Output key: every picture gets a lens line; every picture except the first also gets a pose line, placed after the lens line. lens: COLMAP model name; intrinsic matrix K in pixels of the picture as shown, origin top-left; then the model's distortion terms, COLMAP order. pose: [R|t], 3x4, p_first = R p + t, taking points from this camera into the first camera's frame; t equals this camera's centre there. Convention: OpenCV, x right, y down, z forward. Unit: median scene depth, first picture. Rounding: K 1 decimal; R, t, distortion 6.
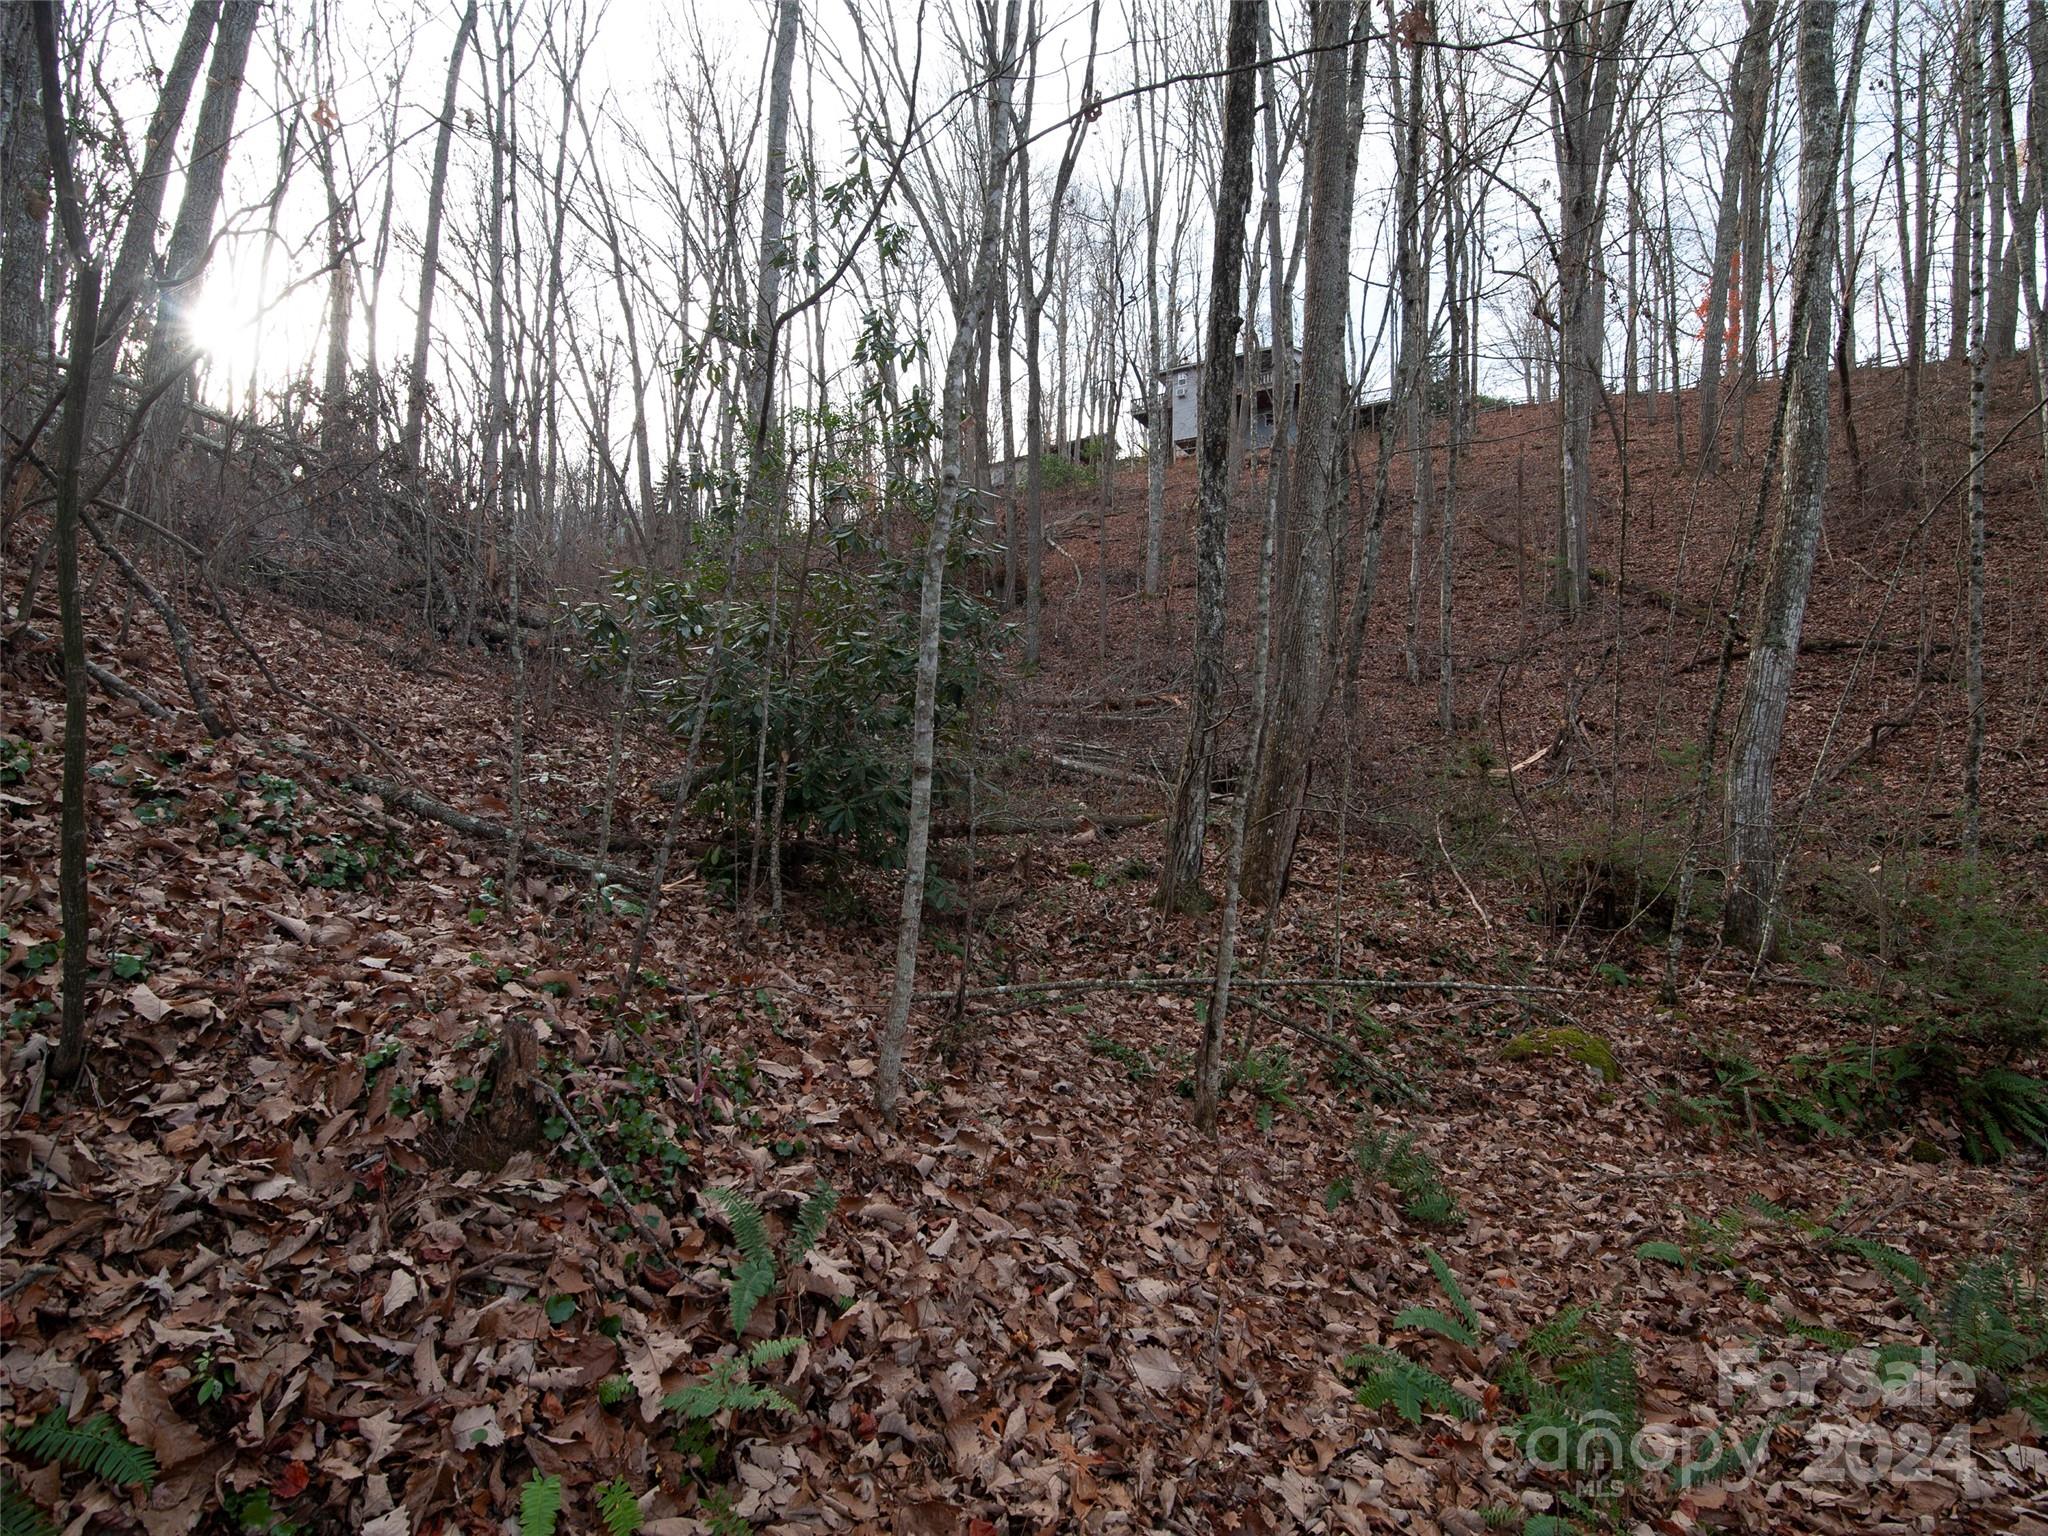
lens RADIAL K [[960.6, 0, 1034.6], [0, 960.6, 770.5], [0, 0, 1]] dist [-0.001718, -0.000132]
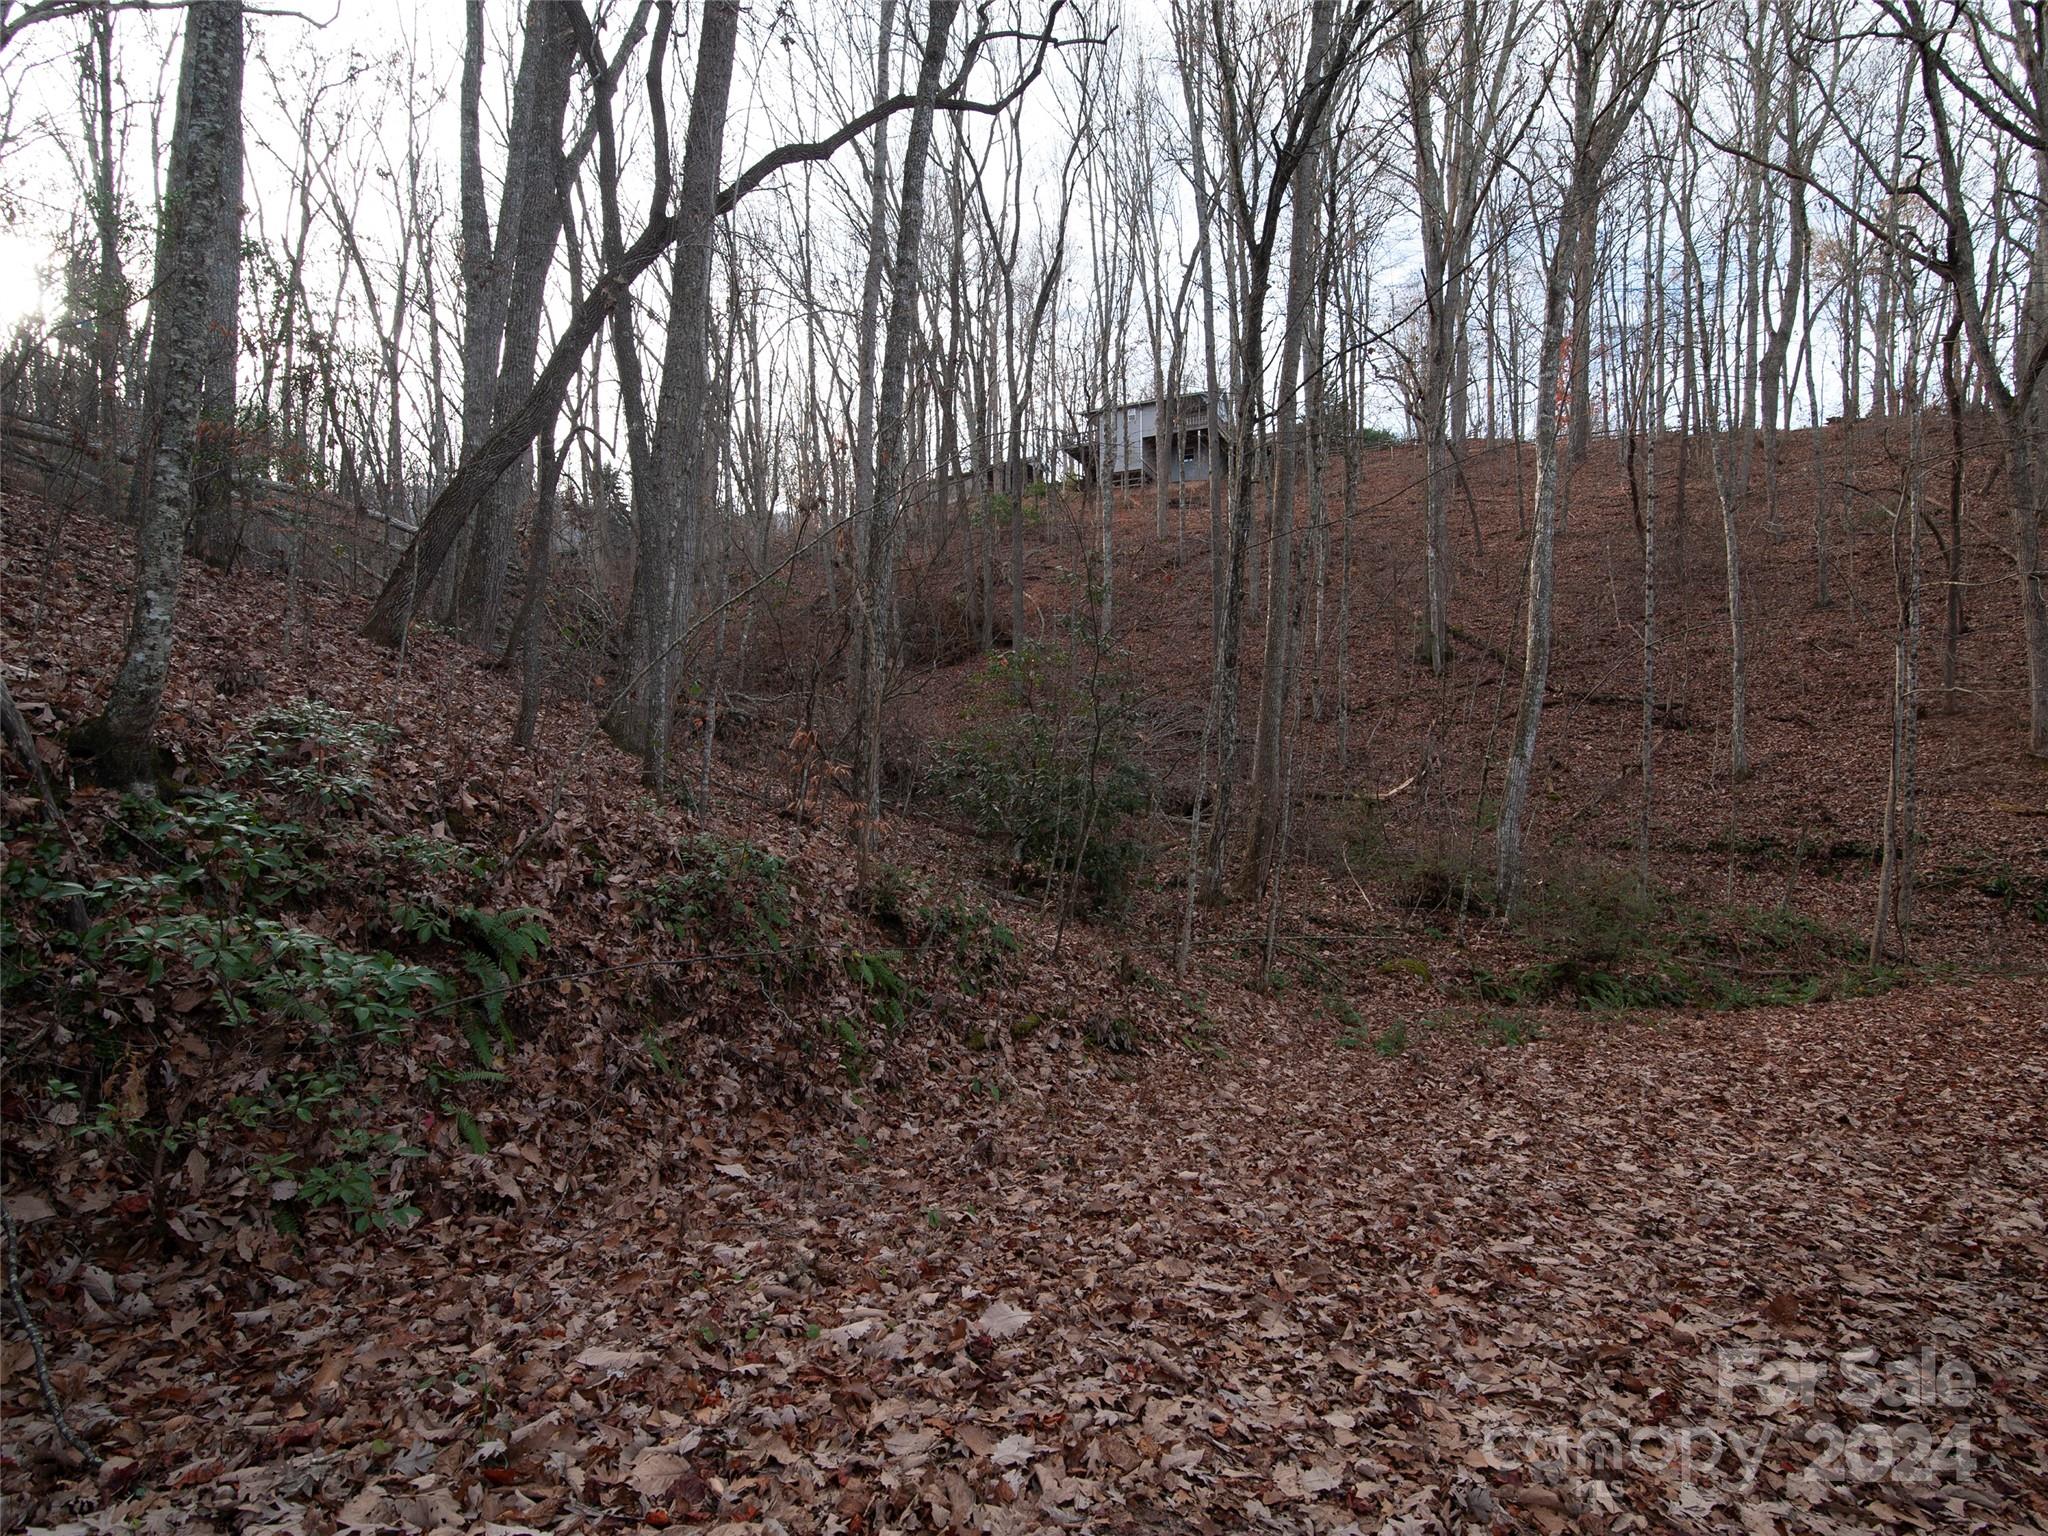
lens RADIAL K [[960.6, 0, 1015.0], [0, 960.6, 767.3], [0, 0, 1]] dist [-0.001718, -0.000132]
pose [[0.996490, -0.010492, 0.083051, -0.341261], [0.009186, 0.999828, 0.016085, -0.139324], [-0.083206, -0.015266, 0.996415, -0.733469]]
